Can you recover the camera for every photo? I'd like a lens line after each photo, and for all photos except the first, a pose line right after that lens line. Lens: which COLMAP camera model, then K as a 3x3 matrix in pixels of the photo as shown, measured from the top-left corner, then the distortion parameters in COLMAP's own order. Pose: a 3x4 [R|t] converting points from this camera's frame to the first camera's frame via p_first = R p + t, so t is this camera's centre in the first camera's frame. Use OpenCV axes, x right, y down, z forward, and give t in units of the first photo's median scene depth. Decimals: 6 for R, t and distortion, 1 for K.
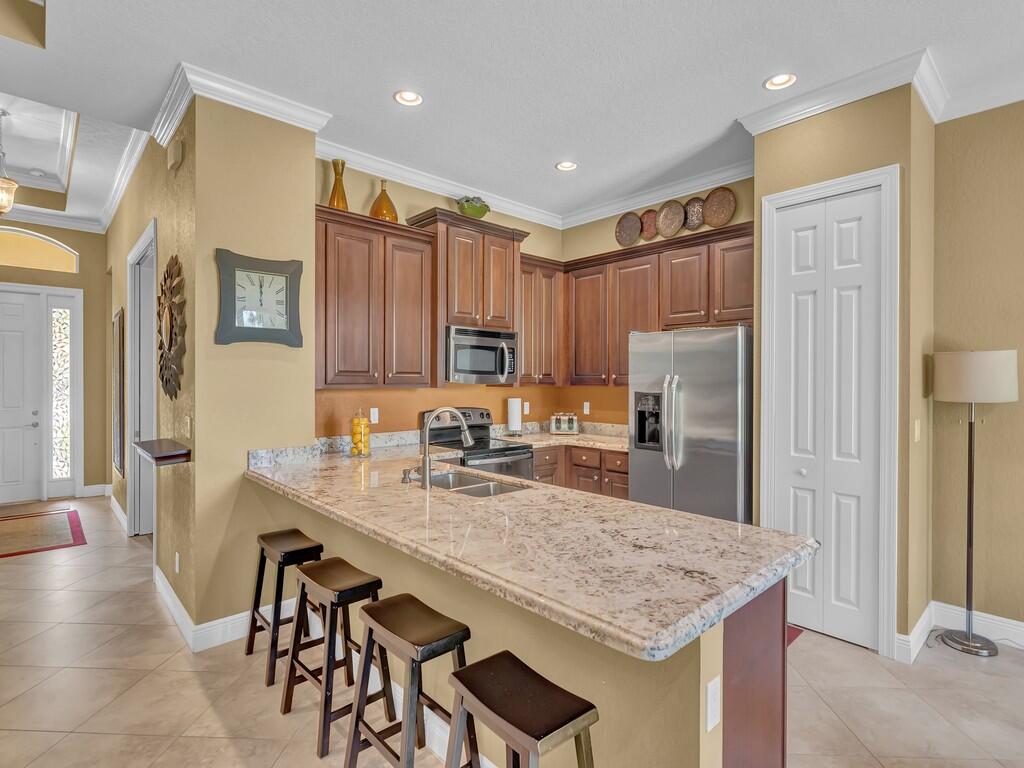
lens RADIAL K [[519.6, 0, 517.3], [0, 519.6, 381.9], [0, 0, 1]] dist [-0.001287, -0.000026]
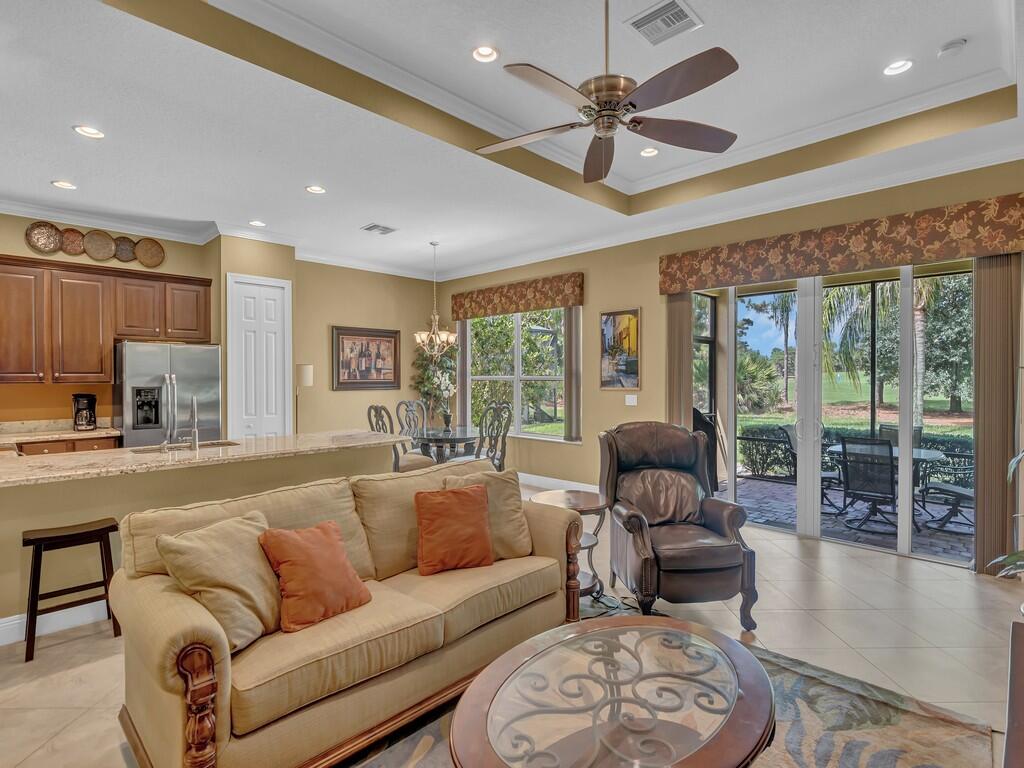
lens RADIAL K [[519.6, 0, 517.3], [0, 519.6, 381.9], [0, 0, 1]] dist [-0.001287, -0.000026]
pose [[-0.044372, -0.011182, 0.998952, -1.189629], [0.008256, 0.999899, 0.011559, -0.000506], [-0.998981, 0.008760, -0.044275, 0.095368]]
